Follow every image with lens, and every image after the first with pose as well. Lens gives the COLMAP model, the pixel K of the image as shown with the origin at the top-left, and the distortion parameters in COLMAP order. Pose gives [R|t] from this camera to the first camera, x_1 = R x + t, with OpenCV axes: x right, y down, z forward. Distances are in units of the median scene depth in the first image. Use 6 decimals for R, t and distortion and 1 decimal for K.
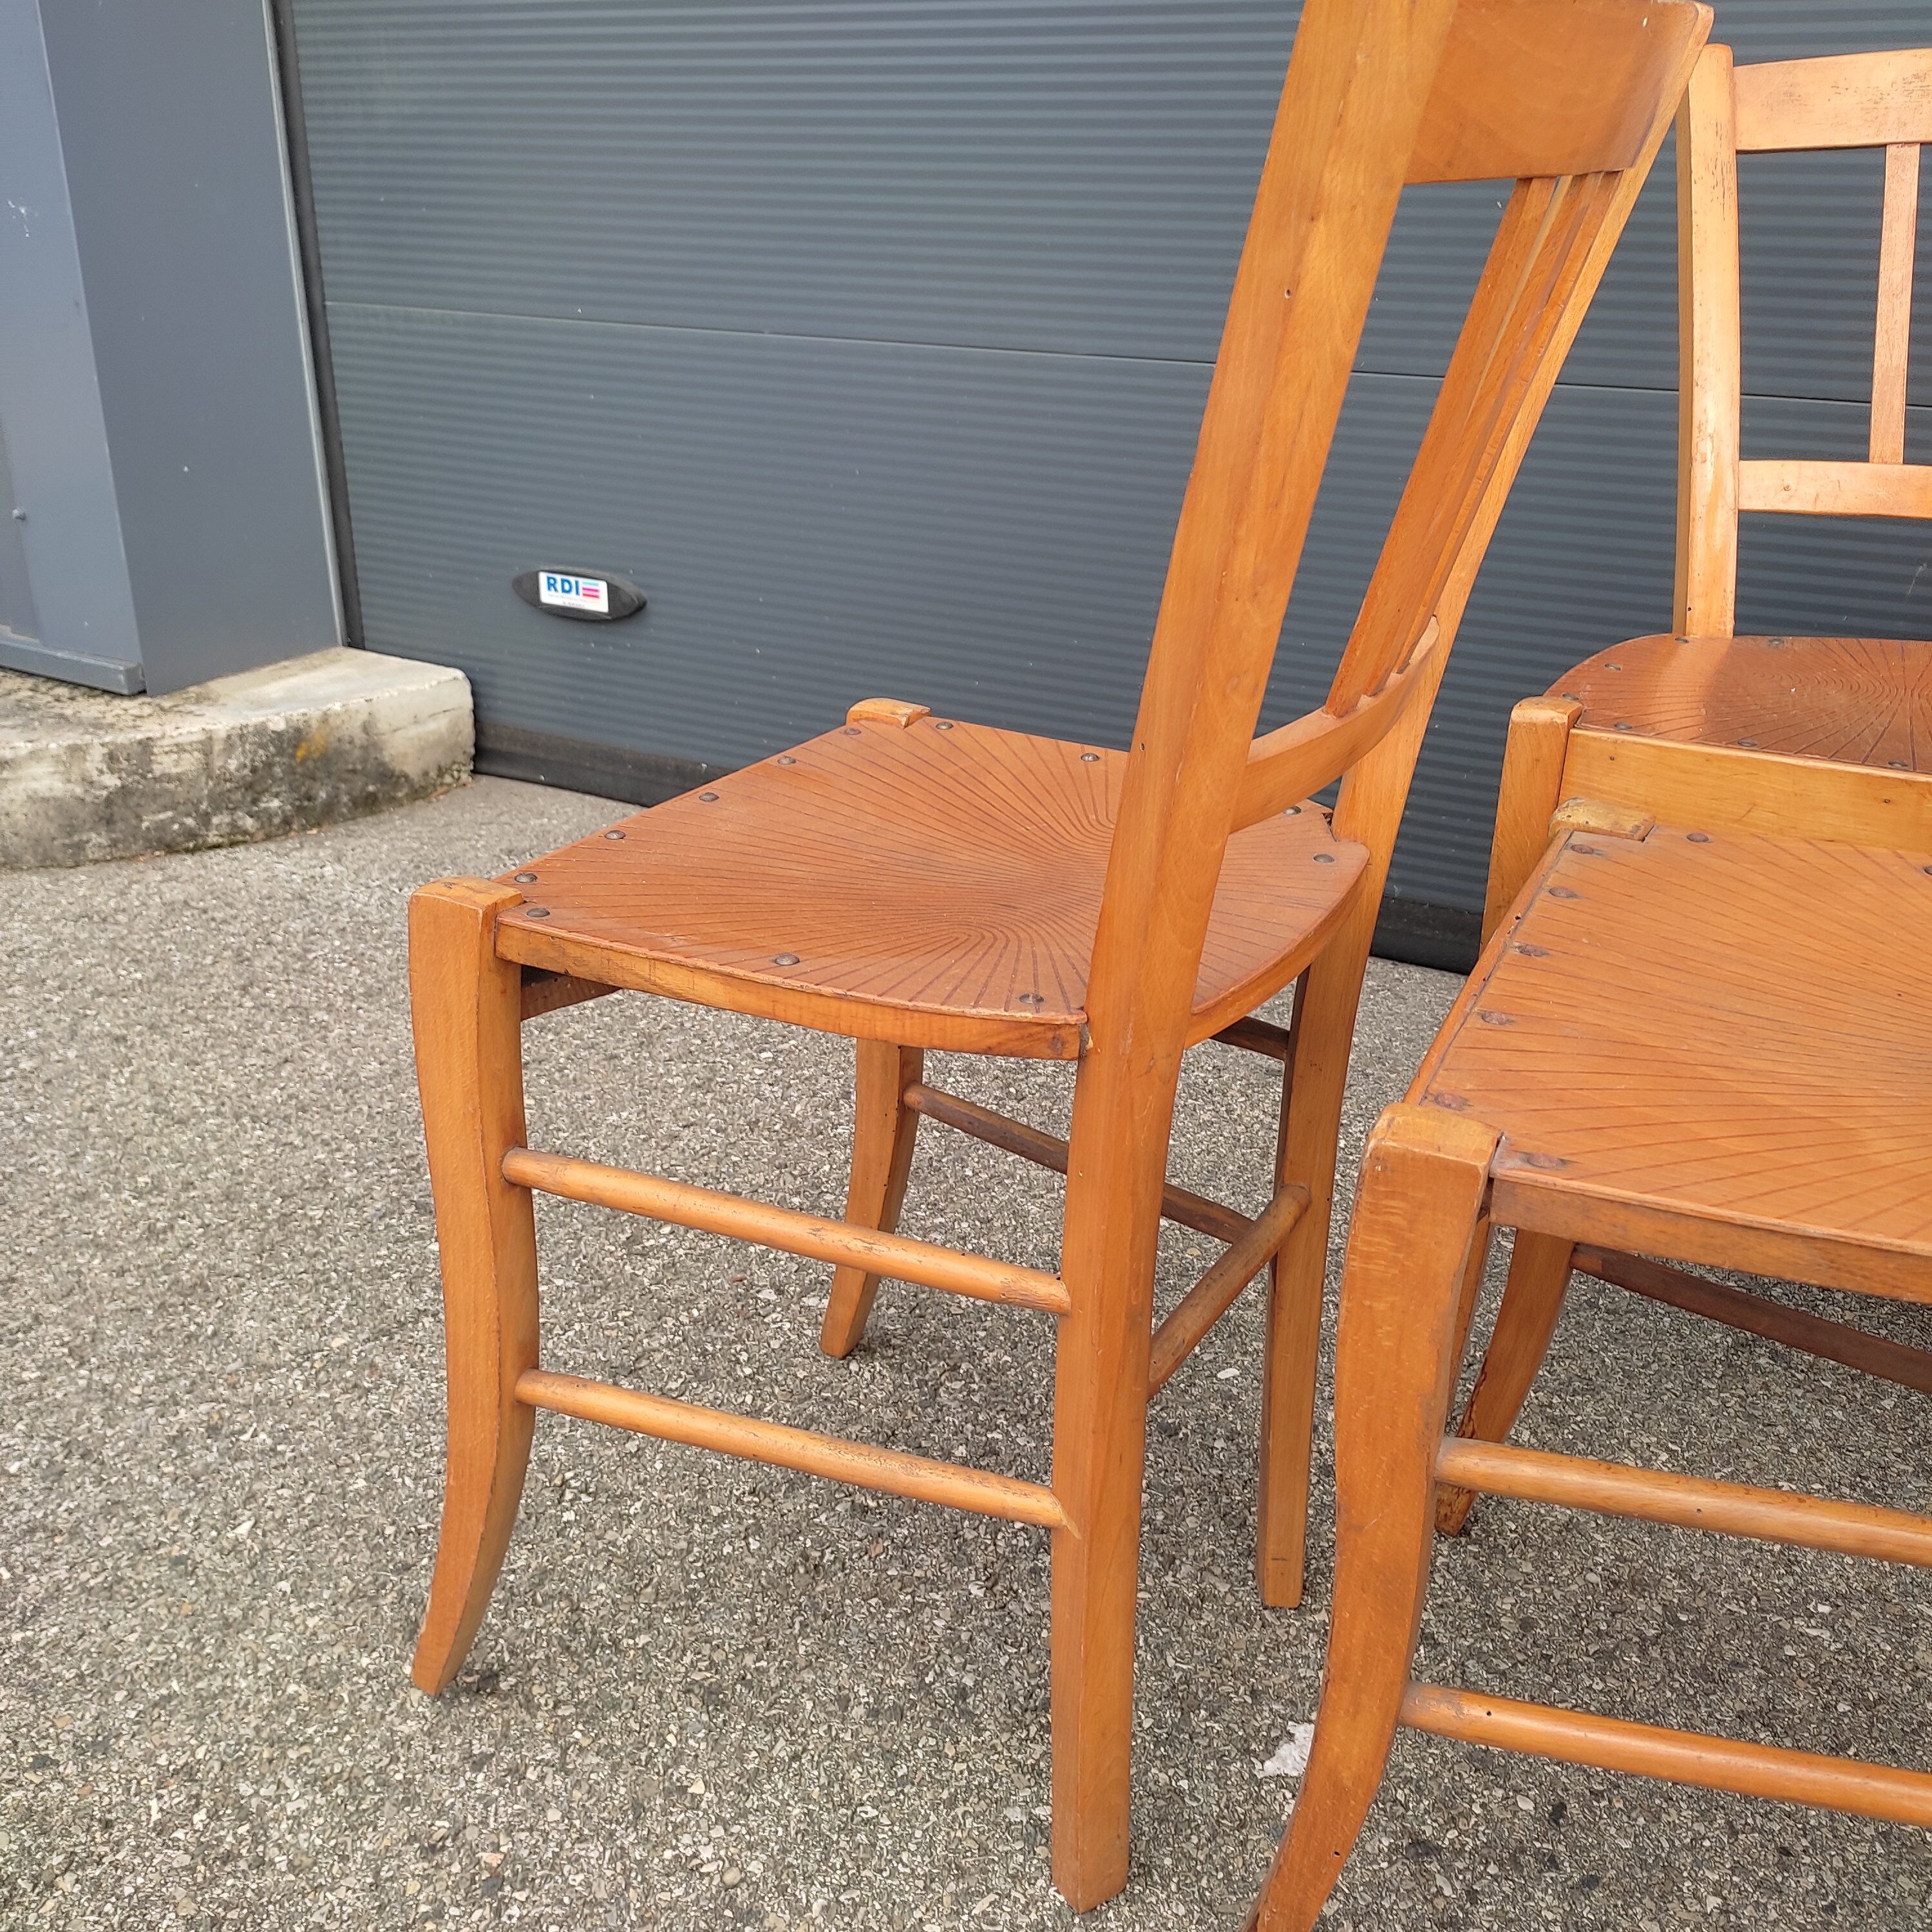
lens RADIAL K [[1864.4, 0, 975.4], [0, 1864.4, 979.9], [0, 0, 1]] dist [0.026174, 0.000000]
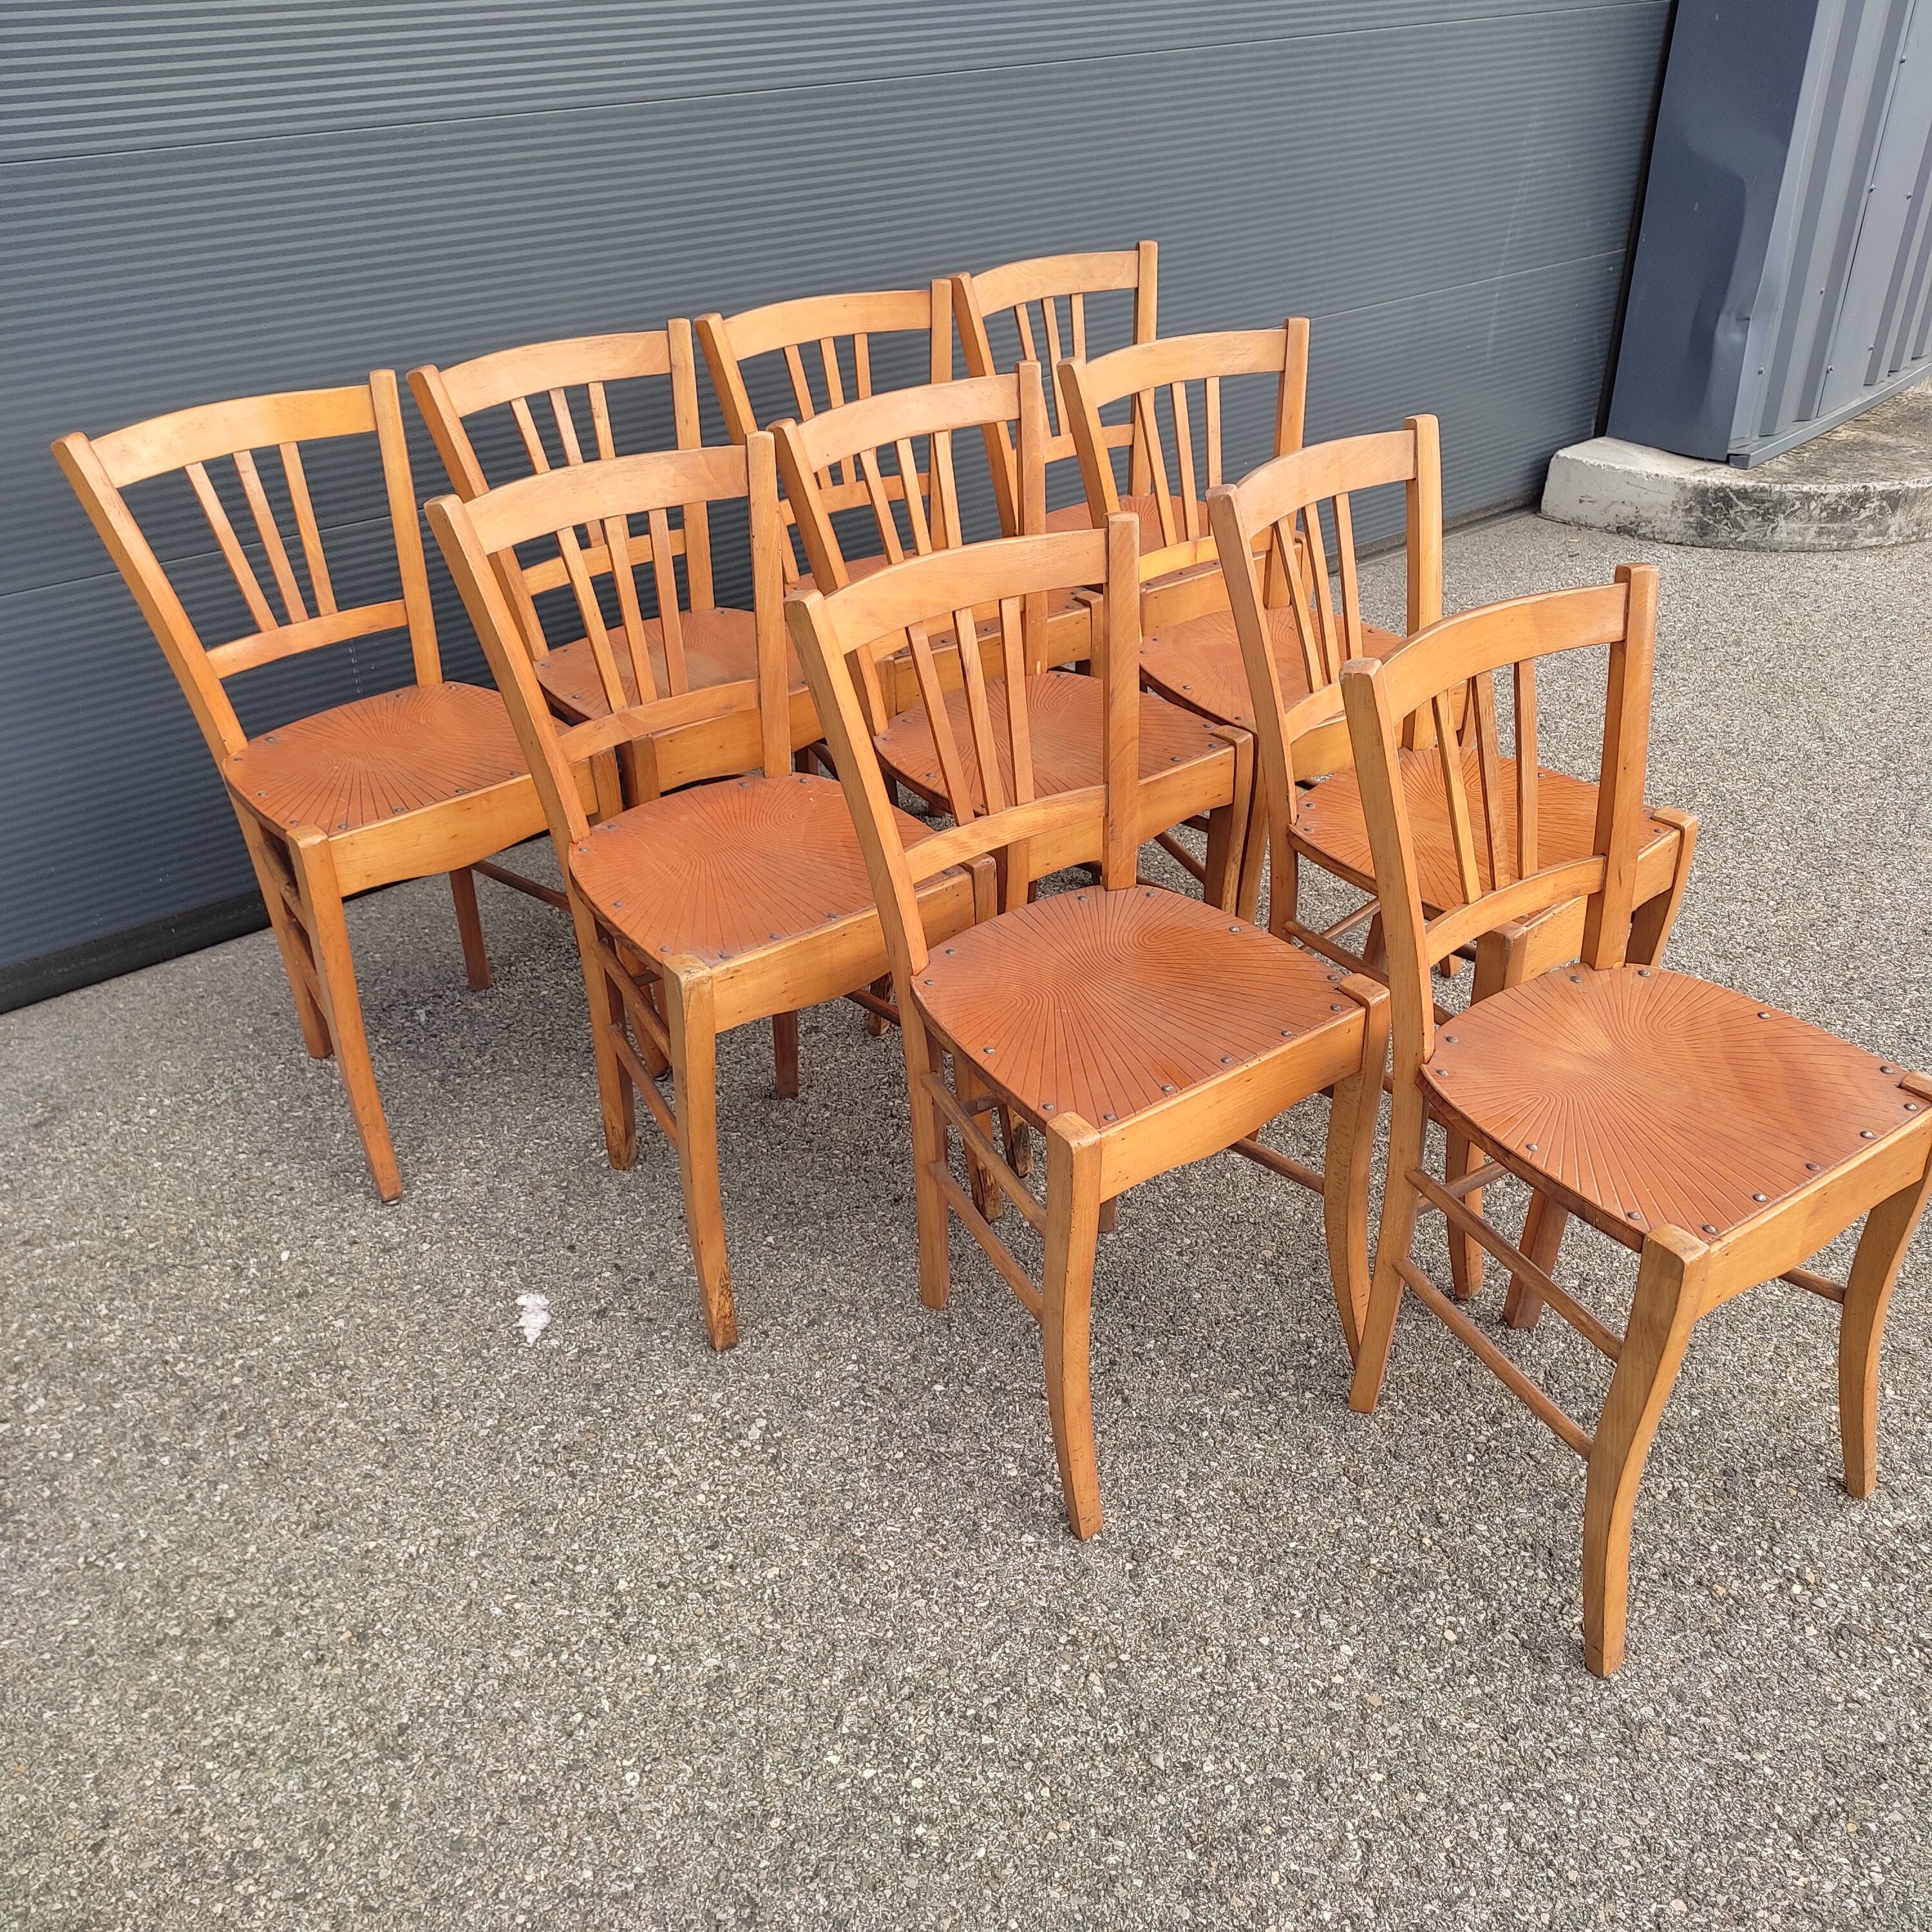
lens RADIAL K [[1864.4, 0, 928.0], [0, 1864.4, 960.1], [0, 0, 1]] dist [0.026174, 0.000000]
pose [[0.373078, -0.484416, 0.791299, -1.065821], [0.385558, 0.856694, 0.342668, -0.463949], [-0.843895, 0.177250, 0.506383, -0.484768]]
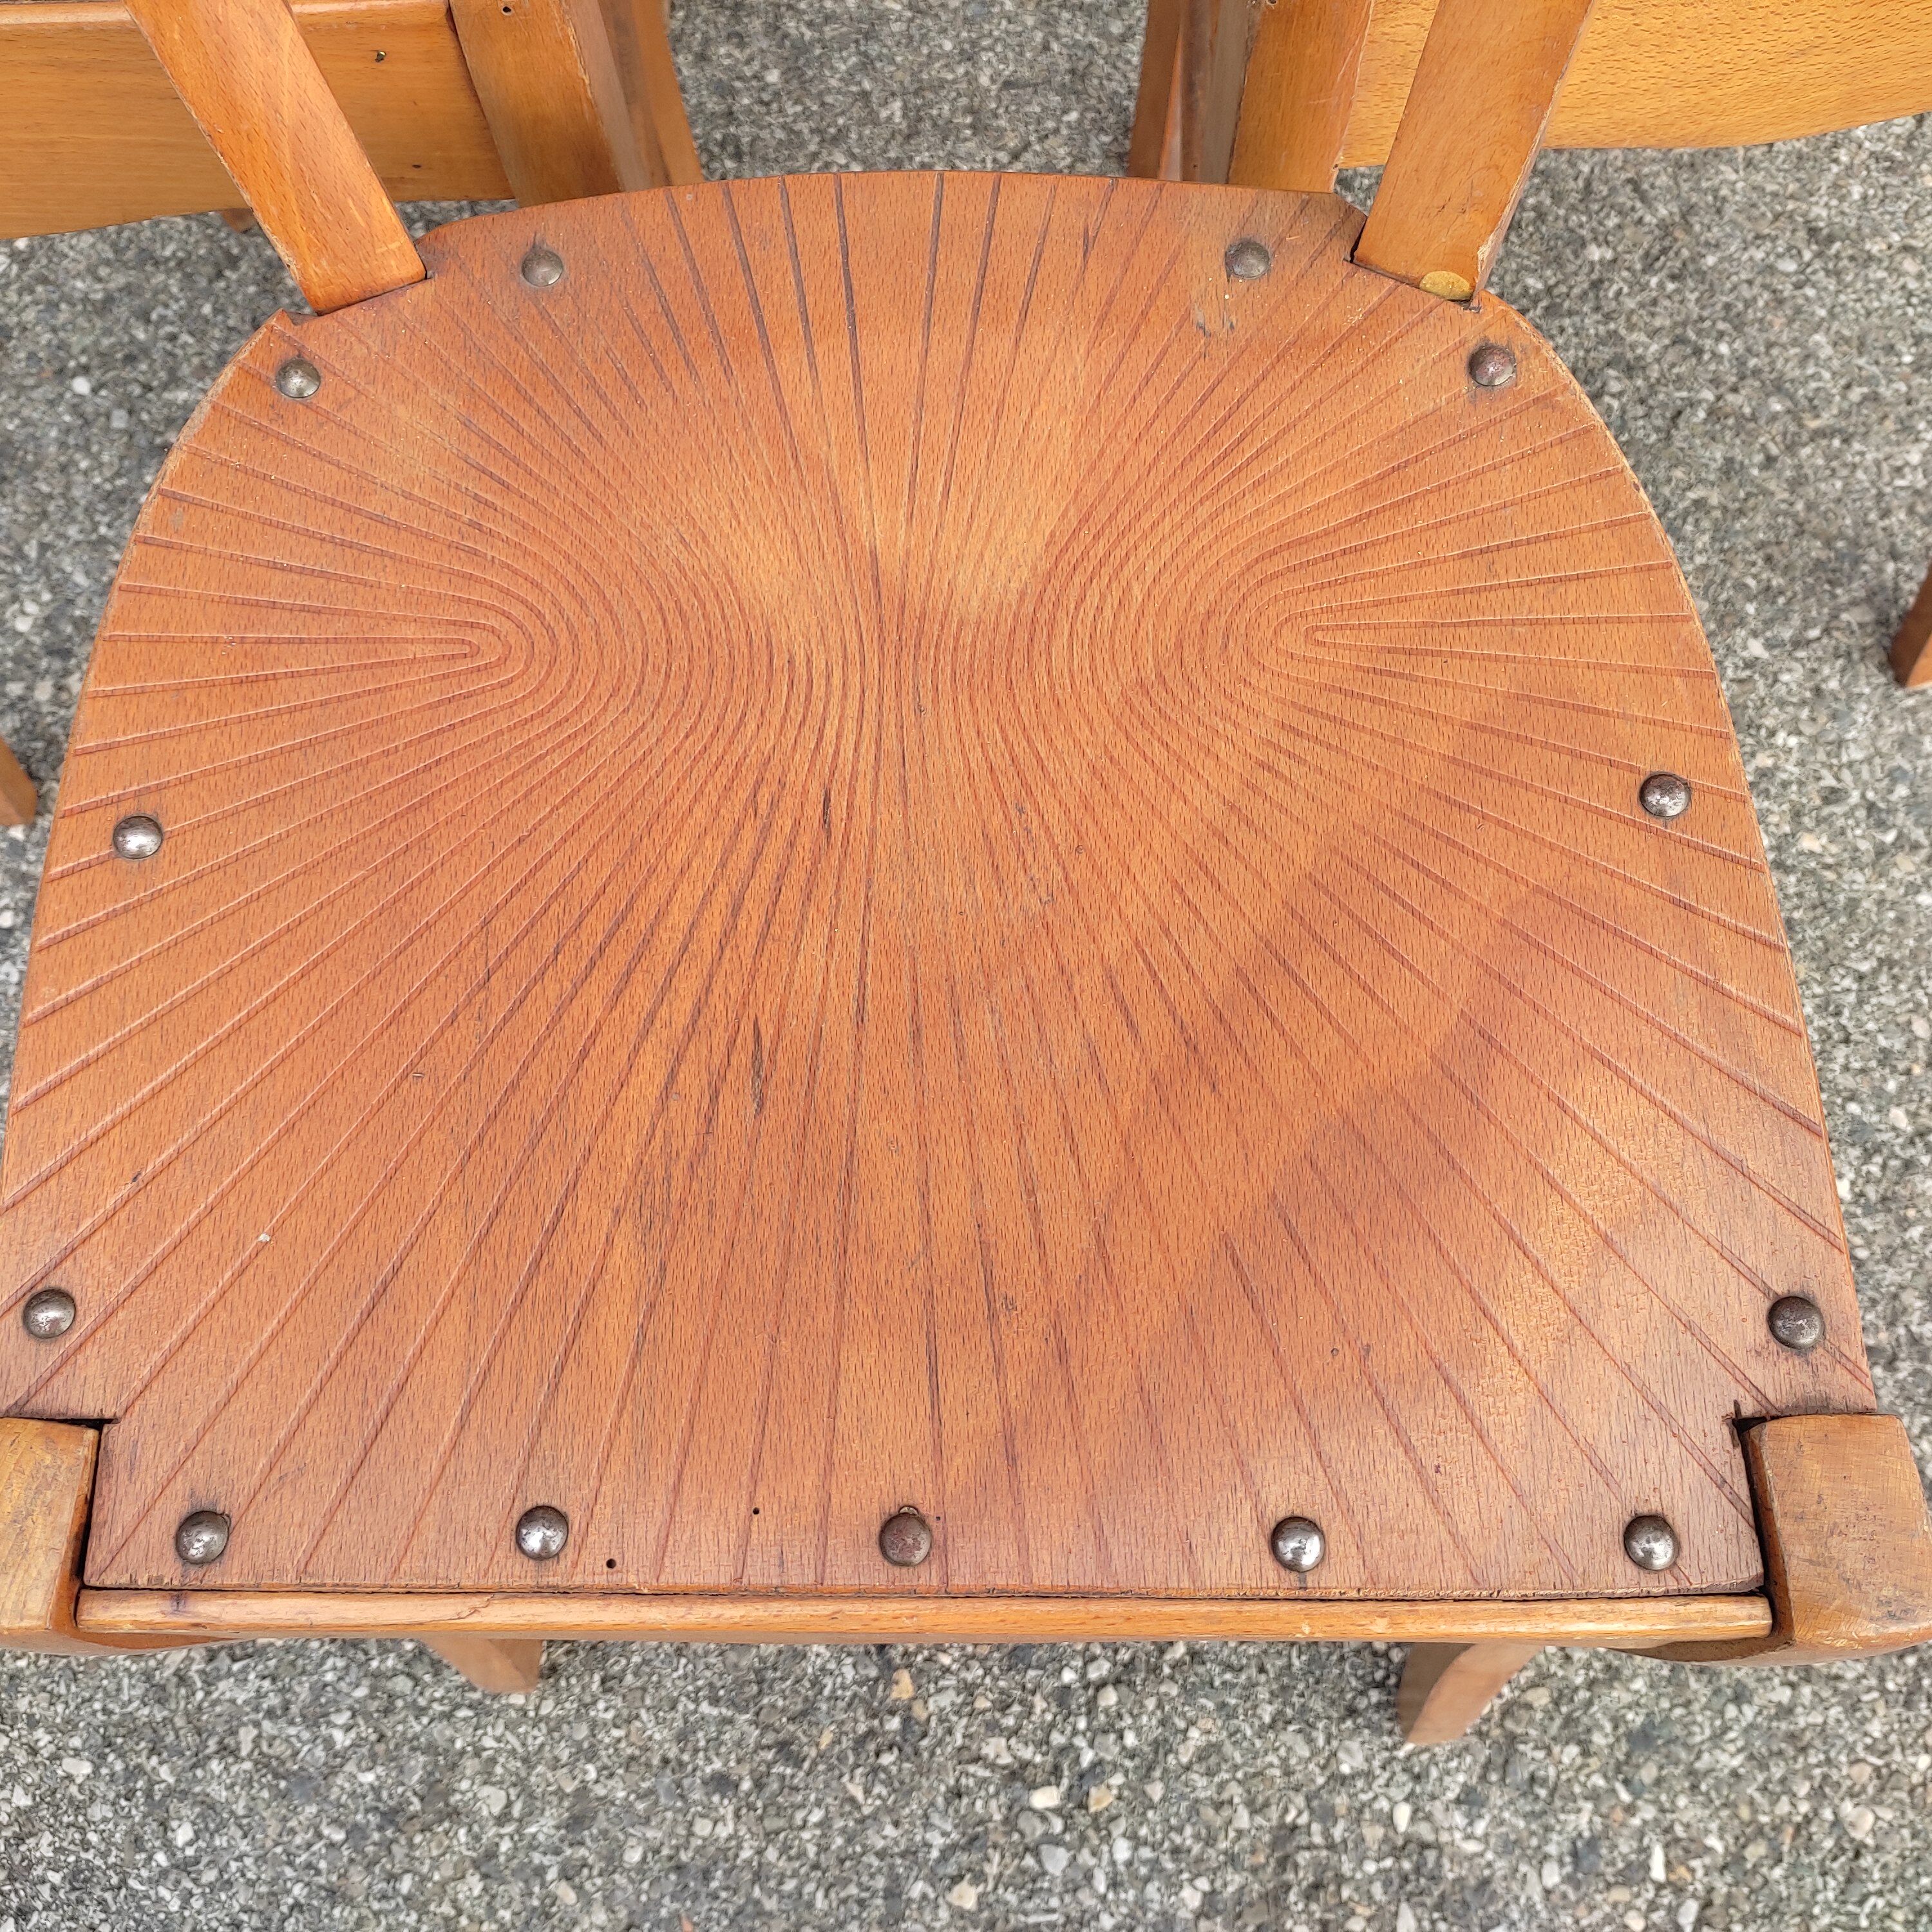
lens RADIAL K [[1864.4, 0, 957.8], [0, 1864.4, 957.4], [0, 0, 1]] dist [0.026174, 0.000000]
pose [[0.845822, -0.509934, 0.156692, 0.323503], [0.240225, 0.626340, 0.741613, 0.154161], [-0.476316, -0.589631, 0.652272, -0.452732]]
